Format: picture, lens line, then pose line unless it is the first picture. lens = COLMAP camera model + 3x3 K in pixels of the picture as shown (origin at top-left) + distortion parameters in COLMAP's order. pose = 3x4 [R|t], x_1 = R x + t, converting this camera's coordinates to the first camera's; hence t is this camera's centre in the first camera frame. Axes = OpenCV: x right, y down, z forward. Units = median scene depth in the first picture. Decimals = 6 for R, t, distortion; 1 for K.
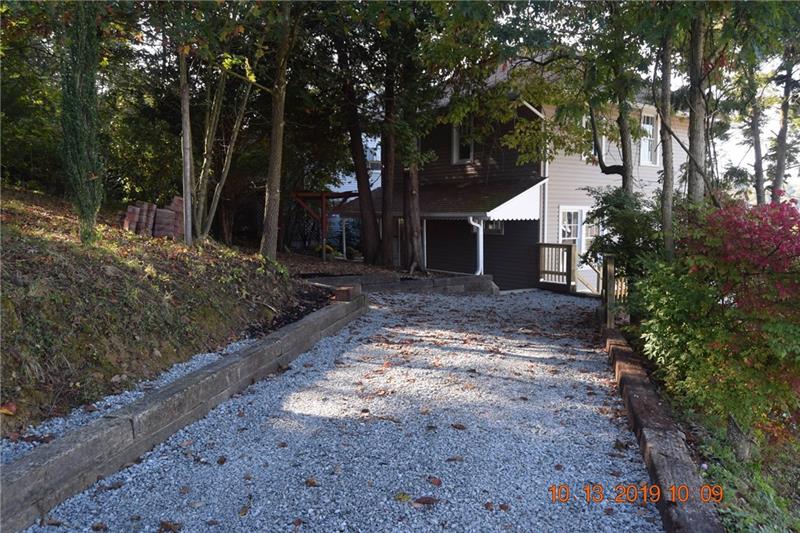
lens RADIAL K [[630.0, 0, 401.7], [0, 630.0, 277.1], [0, 0, 1]] dist [-0.104145, 0.049499]
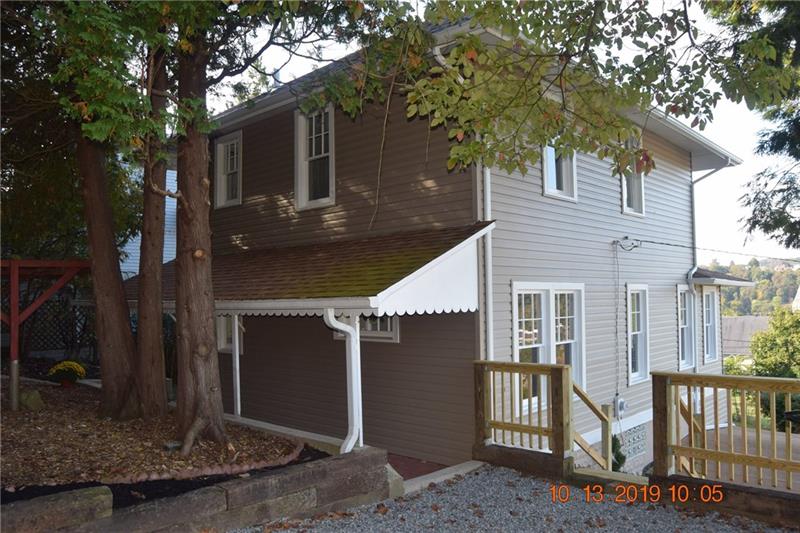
lens RADIAL K [[630.0, 0, 401.7], [0, 630.0, 277.1], [0, 0, 1]] dist [-0.104145, 0.049499]
pose [[0.977786, -0.006986, 0.209489, 0.065886], [0.035561, 0.990484, -0.132951, -0.056917], [-0.206567, 0.137447, 0.968730, 0.556302]]
